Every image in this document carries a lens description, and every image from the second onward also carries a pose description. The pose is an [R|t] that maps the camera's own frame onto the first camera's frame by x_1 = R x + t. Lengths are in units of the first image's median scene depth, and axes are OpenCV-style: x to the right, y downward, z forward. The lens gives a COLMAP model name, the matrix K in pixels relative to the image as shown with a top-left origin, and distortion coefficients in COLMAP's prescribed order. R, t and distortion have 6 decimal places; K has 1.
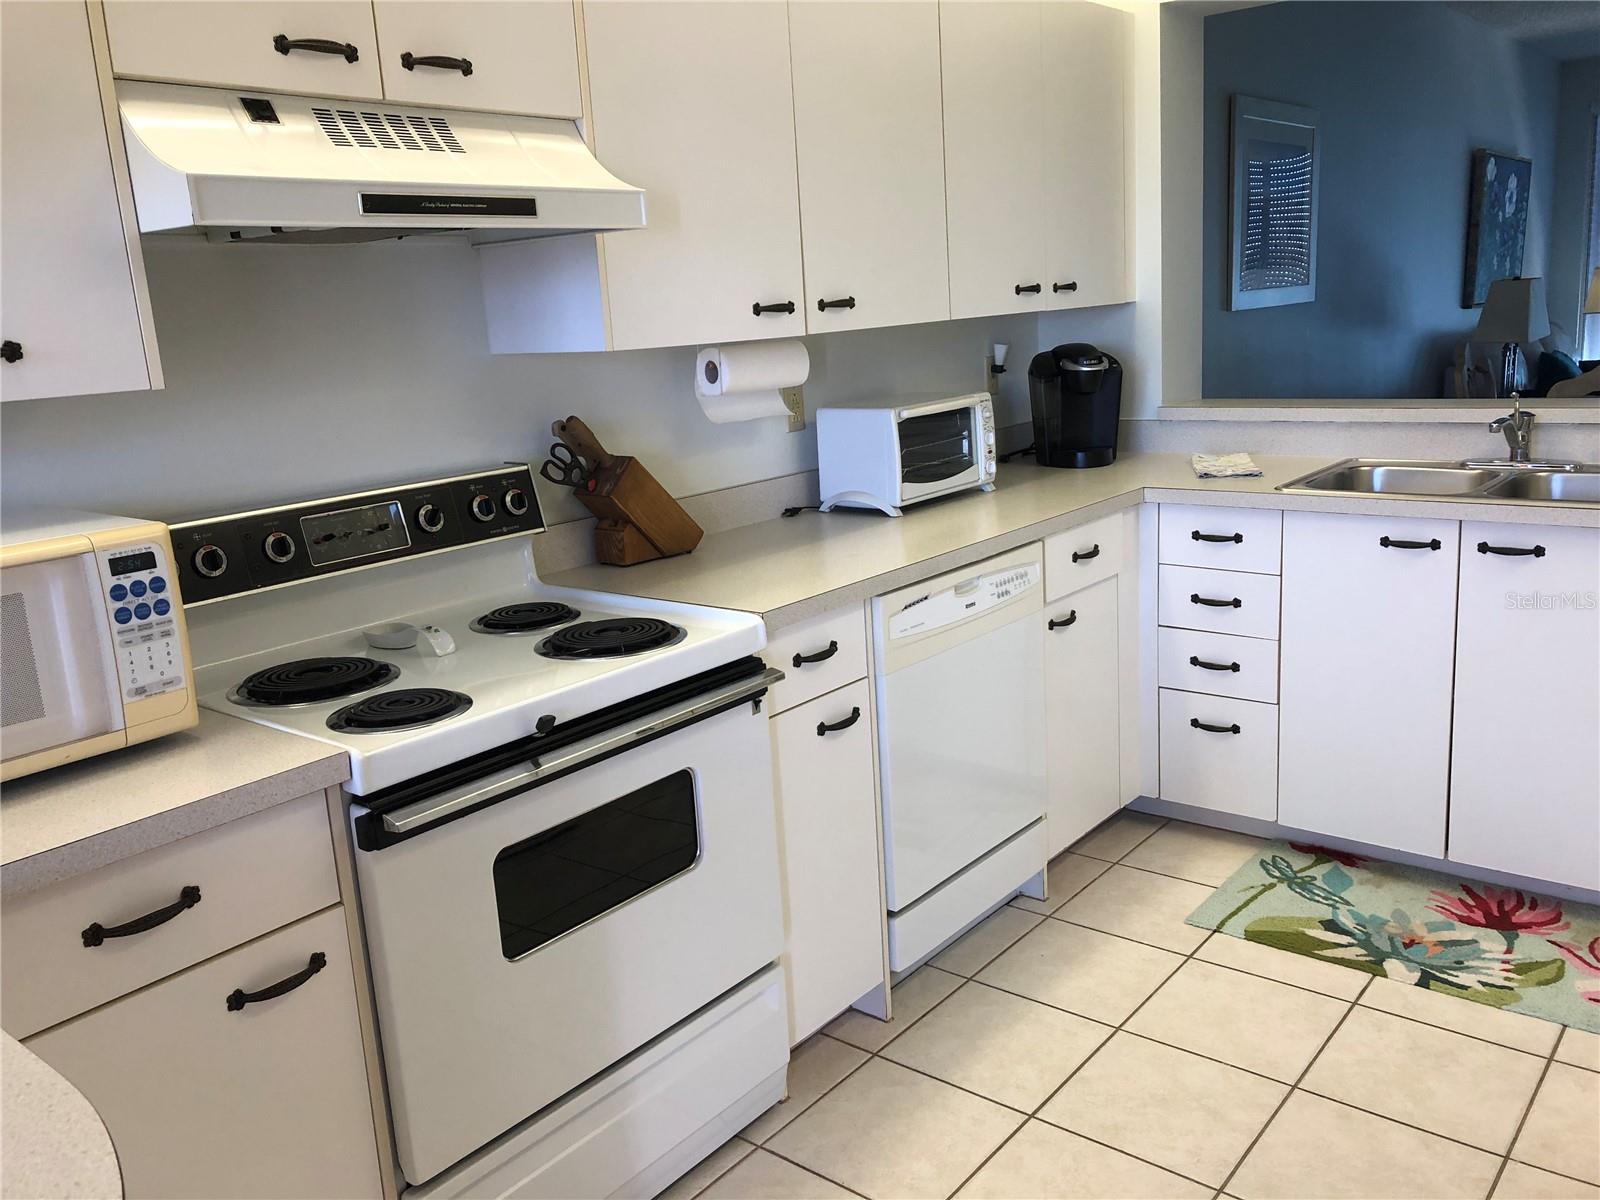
lens RADIAL K [[1323.9, 0, 813.4], [0, 1323.9, 594.2], [0, 0, 1]] dist [0.042355, -0.003251]
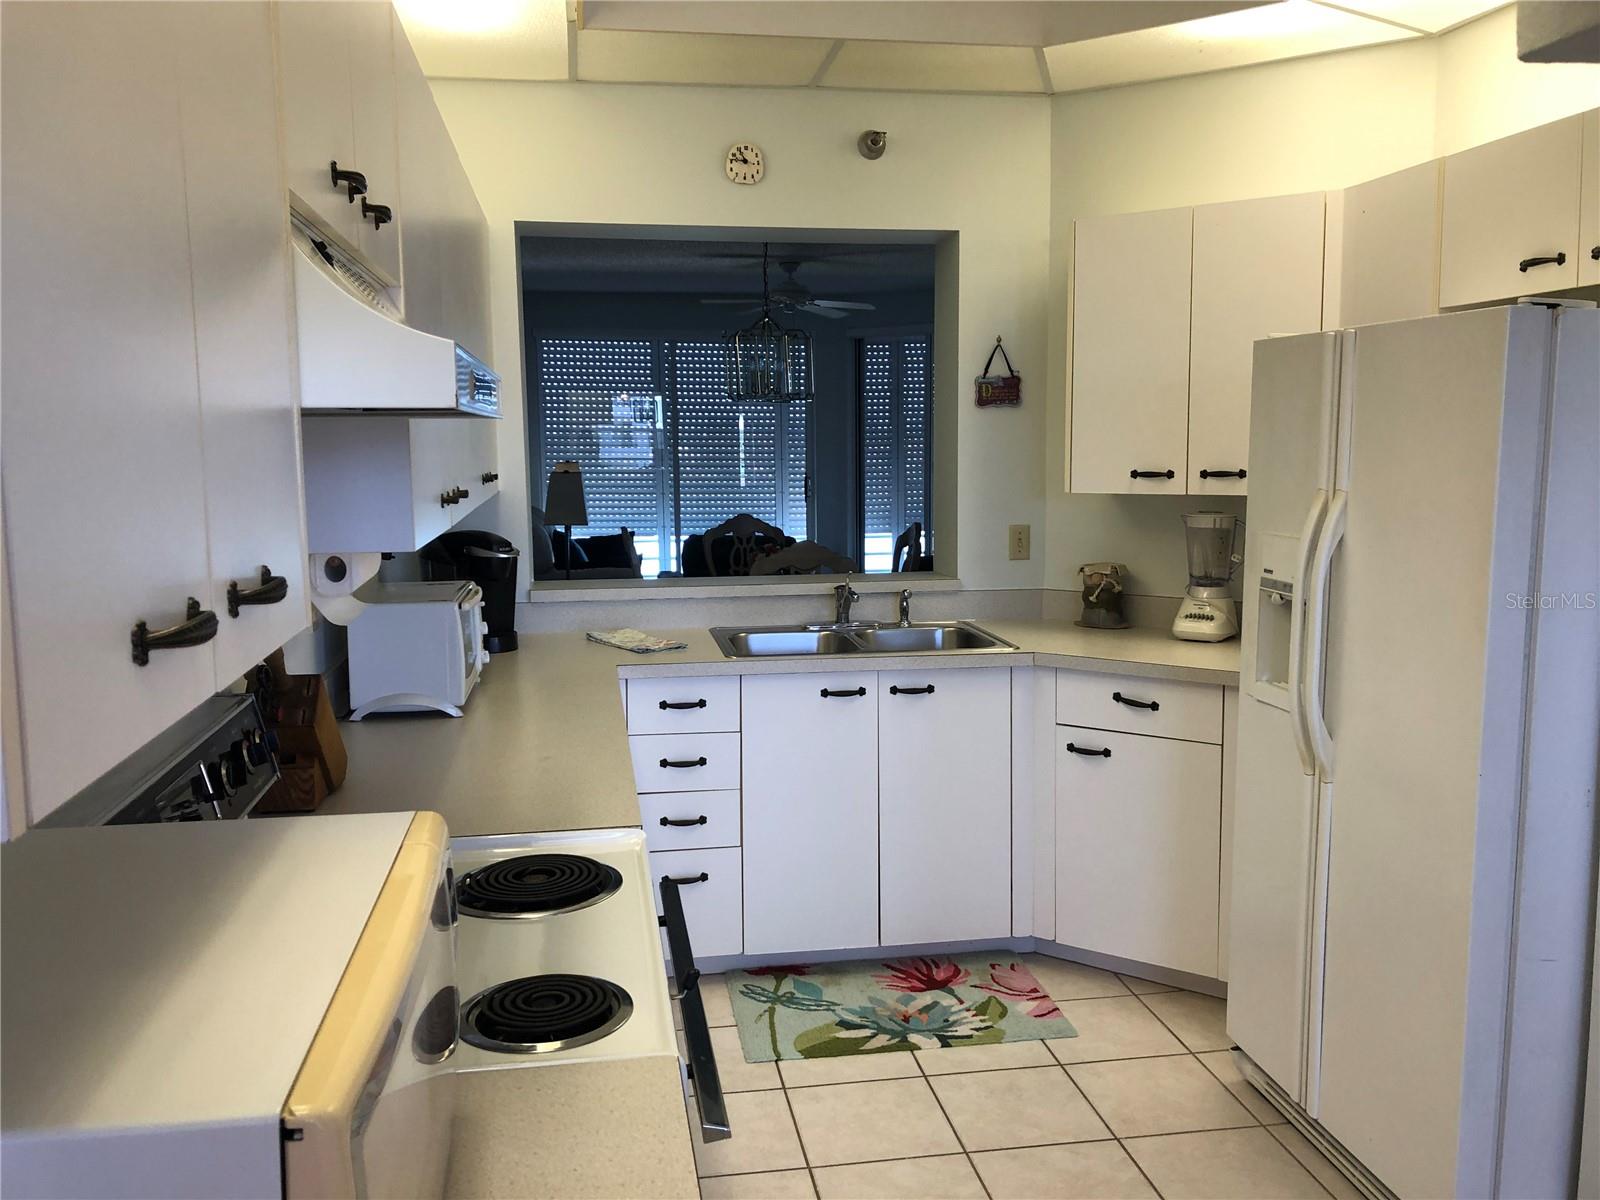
lens RADIAL K [[1323.9, 0, 798.6], [0, 1323.9, 596.7], [0, 0, 1]] dist [0.042355, -0.003251]
pose [[0.668932, -0.041026, 0.742191, -0.481556], [0.134229, 0.988728, -0.066326, -0.049585], [-0.731104, 0.143991, 0.666899, 0.199232]]
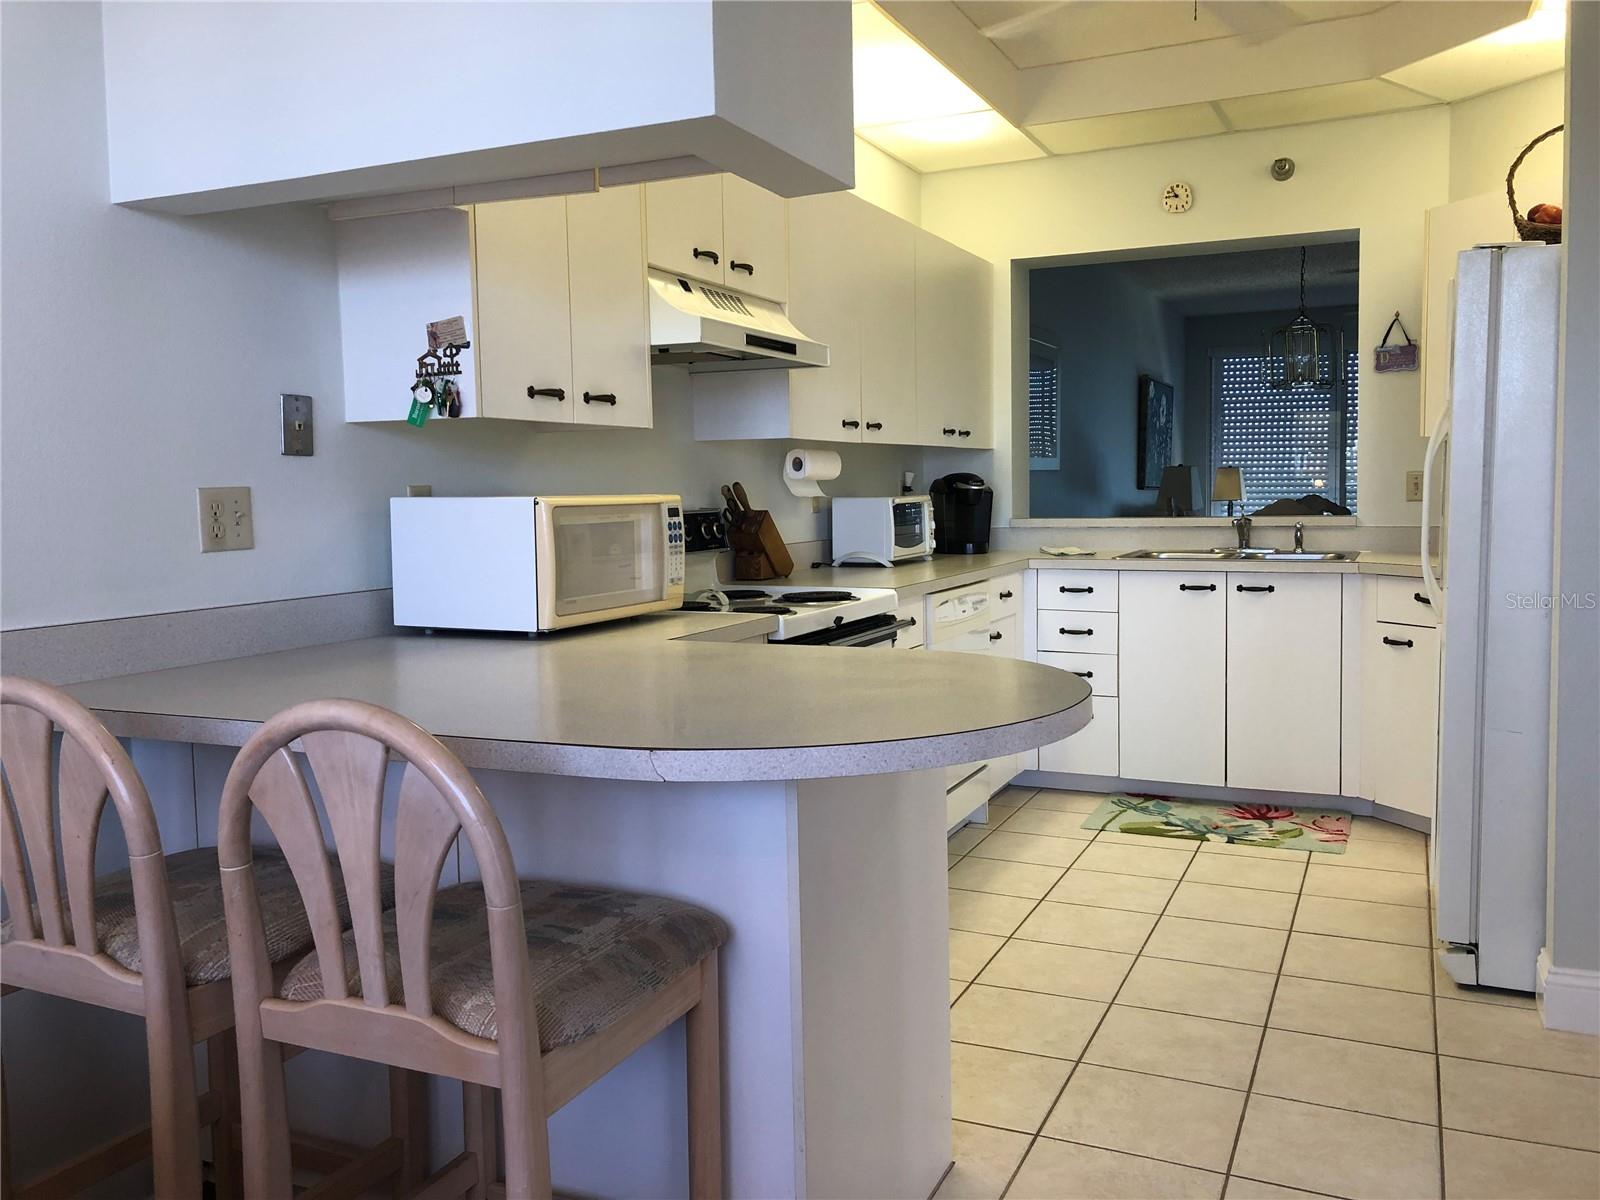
lens RADIAL K [[1323.9, 0, 800.4], [0, 1323.9, 606.0], [0, 0, 1]] dist [0.042355, -0.003251]
pose [[0.968949, 0.015796, 0.246757, -0.425335], [0.018567, 0.990492, -0.136312, 0.196450], [-0.246564, 0.136661, 0.959442, -0.440231]]
